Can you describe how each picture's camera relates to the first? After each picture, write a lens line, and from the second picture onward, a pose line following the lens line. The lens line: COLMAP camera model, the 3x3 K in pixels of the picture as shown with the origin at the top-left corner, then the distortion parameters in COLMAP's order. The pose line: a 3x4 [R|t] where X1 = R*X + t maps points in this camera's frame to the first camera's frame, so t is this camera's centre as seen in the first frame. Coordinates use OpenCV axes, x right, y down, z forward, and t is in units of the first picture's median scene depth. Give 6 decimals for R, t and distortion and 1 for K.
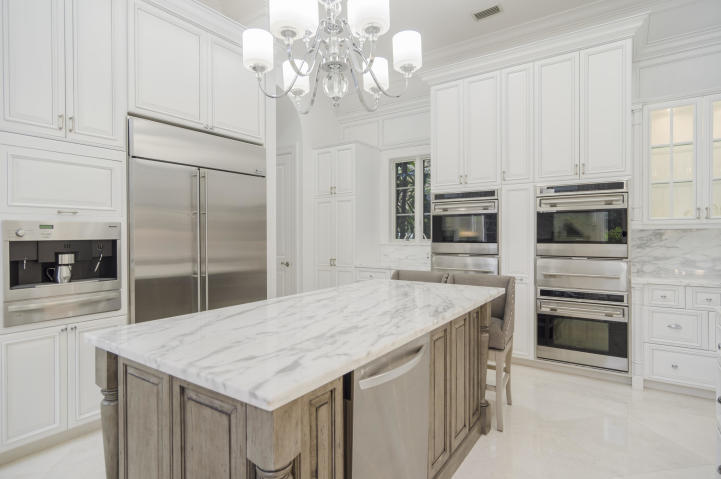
lens RADIAL K [[383.5, 0, 360.5], [0, 383.5, 239.5], [0, 0, 1]] dist [-0.005655, -0.000455]
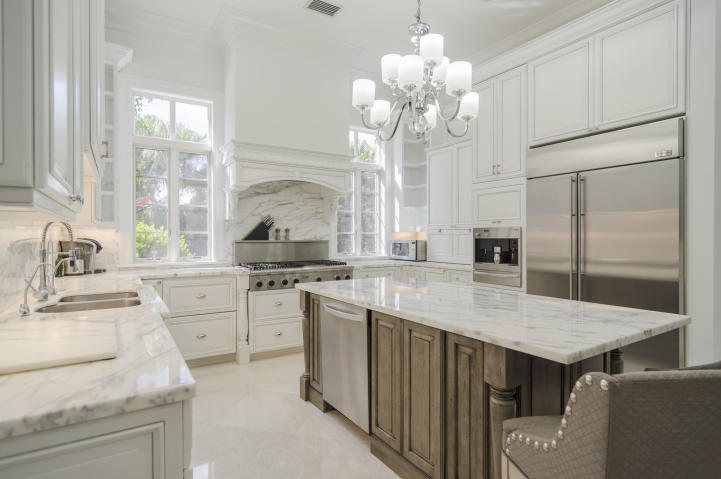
lens RADIAL K [[383.5, 0, 360.5], [0, 383.5, 239.5], [0, 0, 1]] dist [-0.005655, -0.000455]
pose [[-0.387756, 0.009672, -0.921711, 1.006691], [-0.007104, 0.999884, 0.013481, -0.012322], [0.921735, 0.011776, -0.387642, 1.068762]]
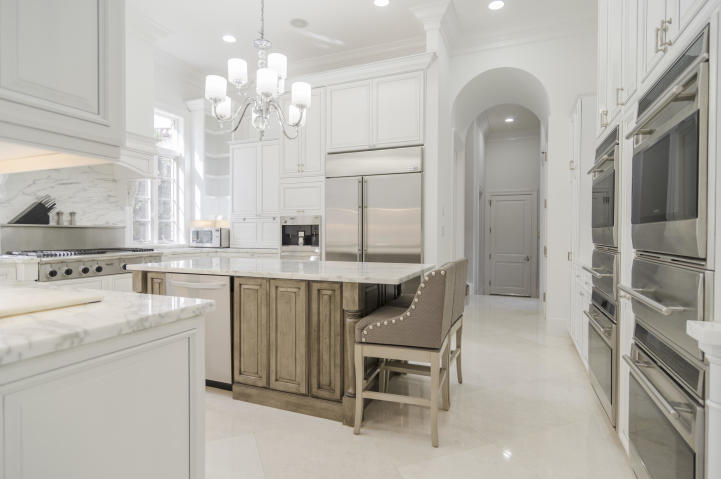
lens RADIAL K [[383.5, 0, 360.5], [0, 383.5, 239.5], [0, 0, 1]] dist [-0.005655, -0.000455]
pose [[0.208266, 0.018360, -0.977900, 1.283394], [-0.012989, 0.999788, 0.016005, 0.041097], [0.977986, 0.009369, 0.208460, 0.857329]]
